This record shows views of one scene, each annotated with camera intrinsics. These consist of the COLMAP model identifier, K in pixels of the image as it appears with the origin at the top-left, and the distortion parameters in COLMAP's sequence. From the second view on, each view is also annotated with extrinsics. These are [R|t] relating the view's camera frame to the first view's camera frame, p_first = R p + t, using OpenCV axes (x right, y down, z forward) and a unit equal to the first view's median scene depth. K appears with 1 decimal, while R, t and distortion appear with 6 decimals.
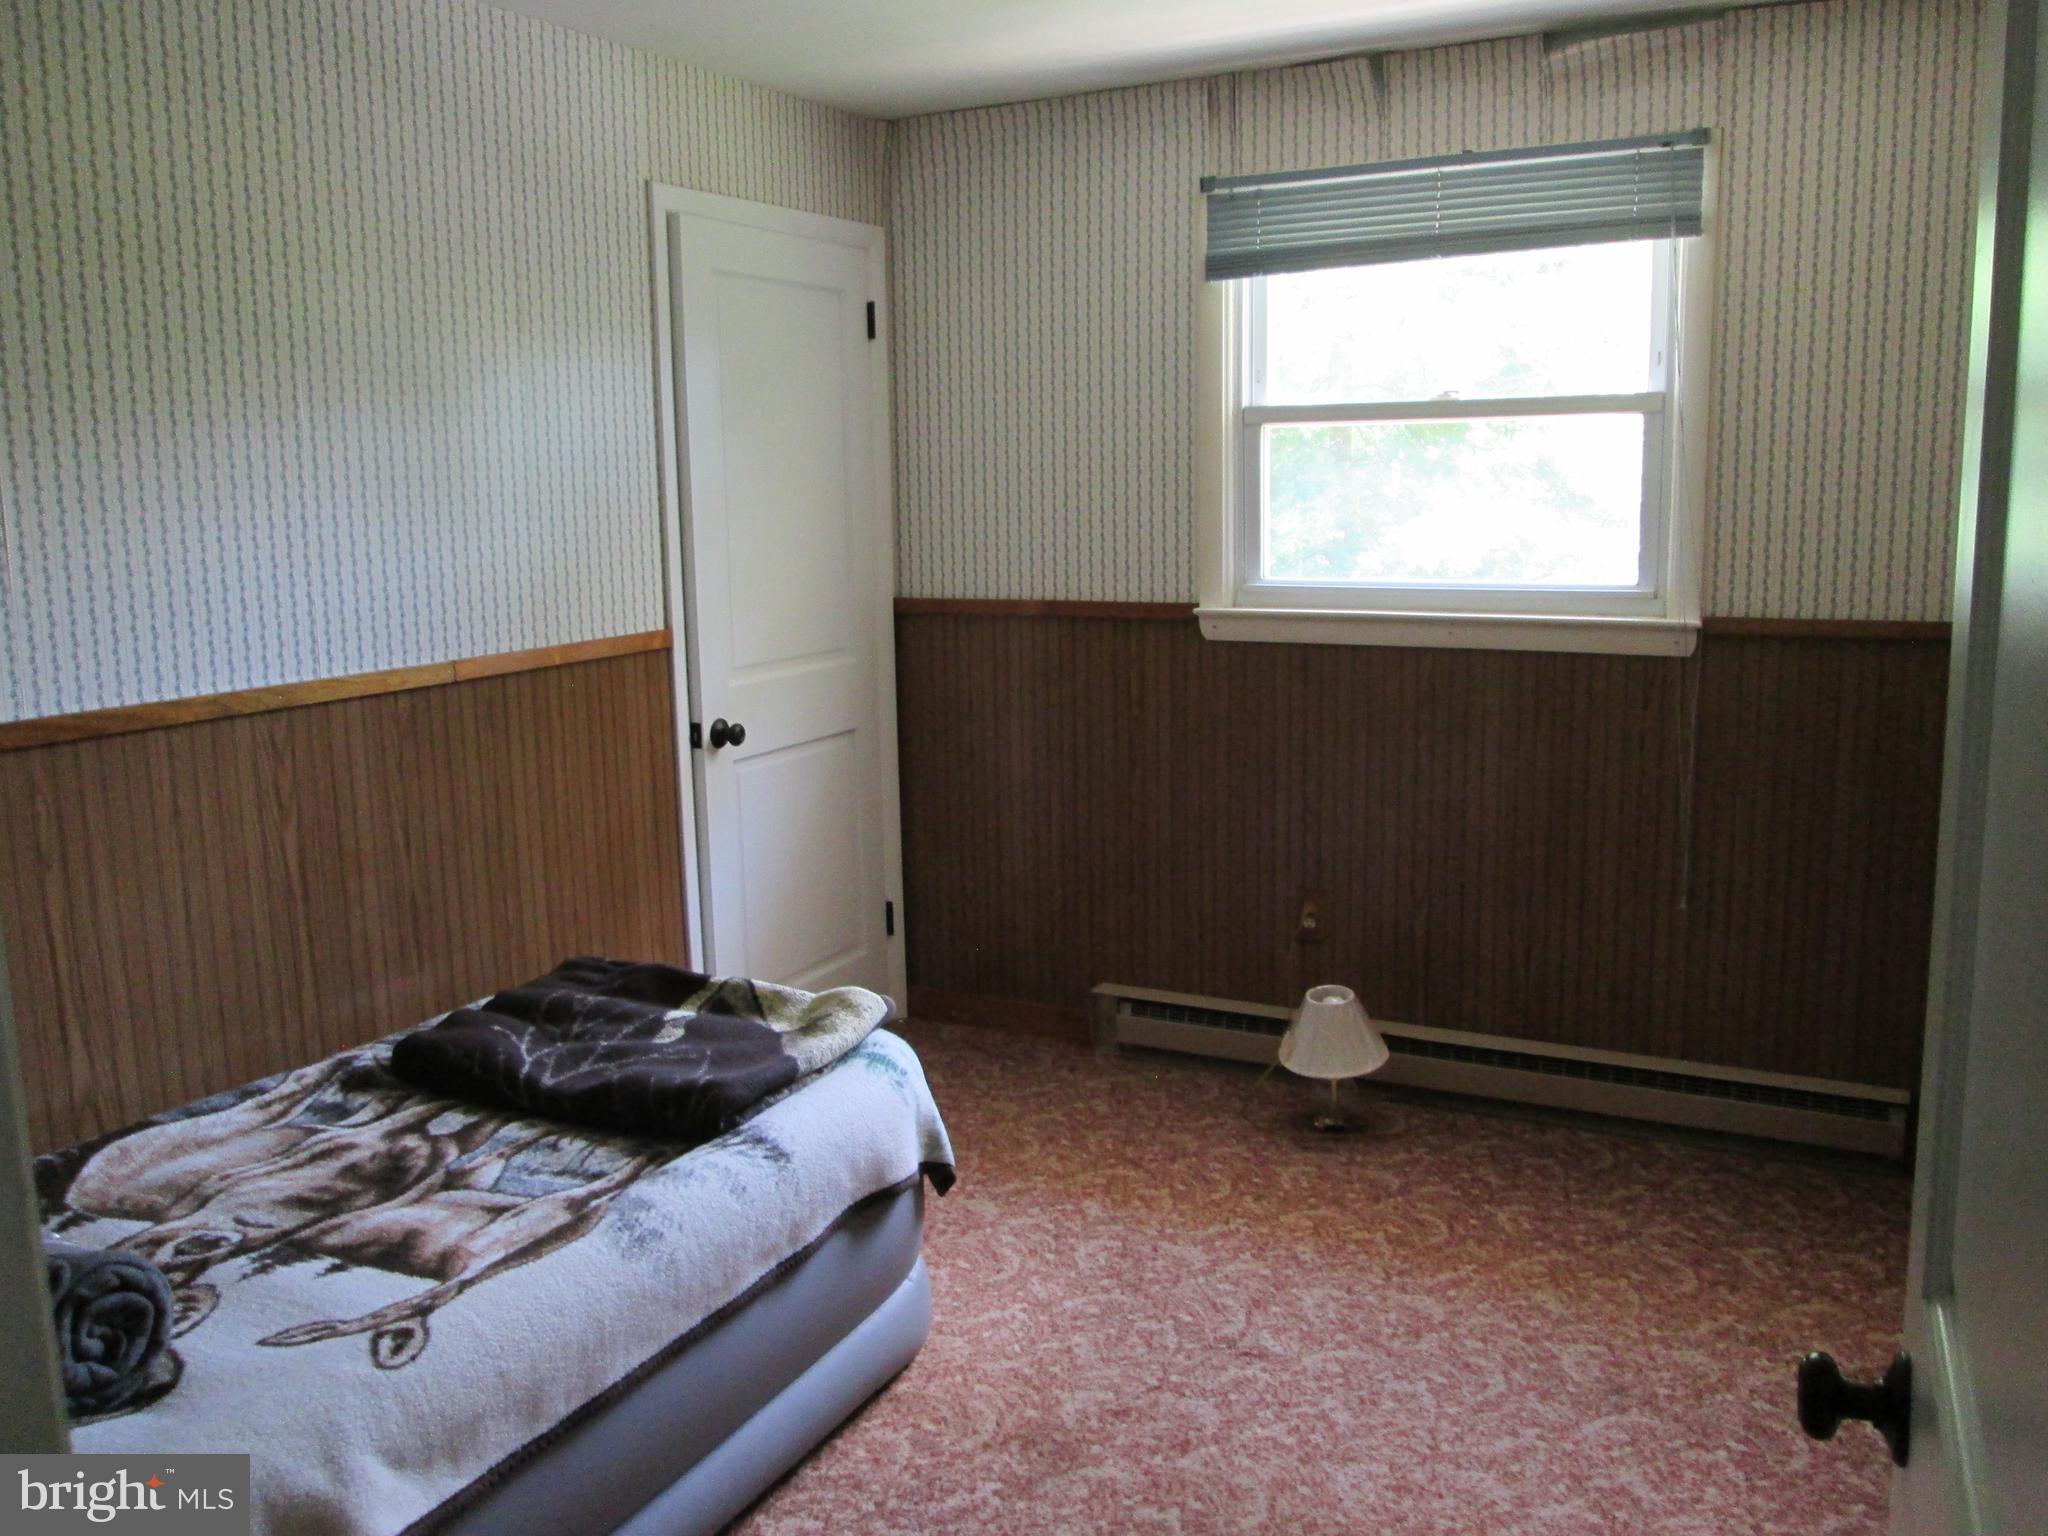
lens RADIAL K [[1694.5, 0, 1024.0], [0, 1694.5, 768.0], [0, 0, 1]] dist [-0.059309, 0.021264]
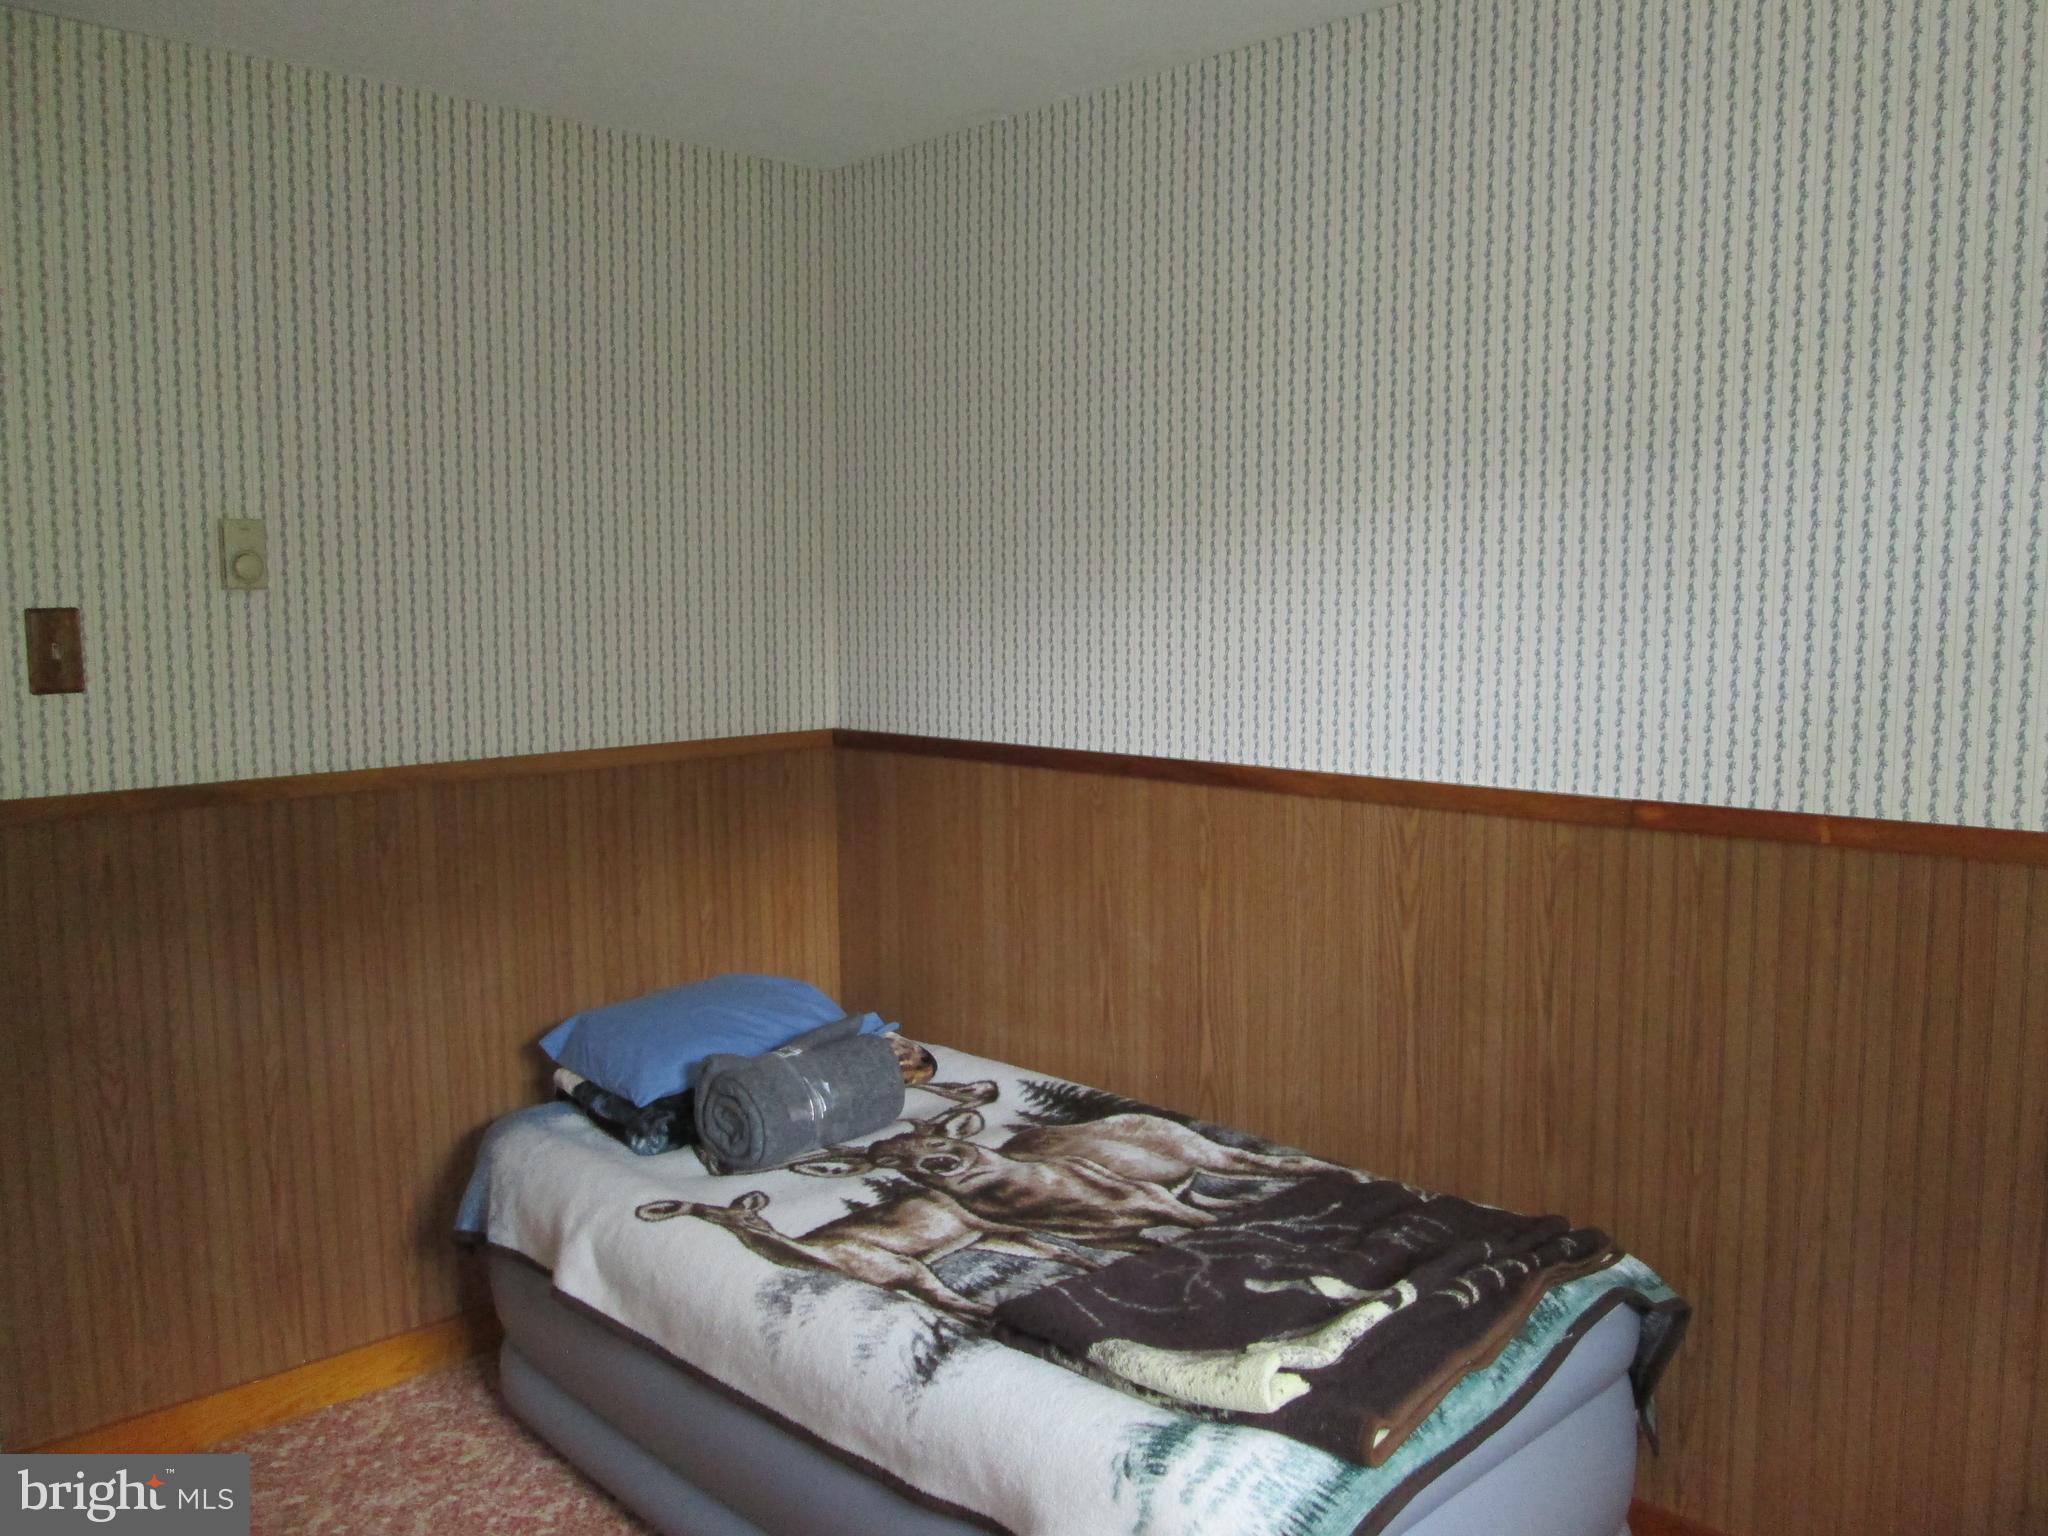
lens RADIAL K [[1694.5, 0, 1024.0], [0, 1694.5, 768.0], [0, 0, 1]] dist [-0.059309, 0.021264]
pose [[-0.305516, 0.131074, -0.943122, 0.604324], [-0.141784, 0.973176, 0.181180, -0.229091], [0.941572, 0.189073, -0.278737, 1.231374]]
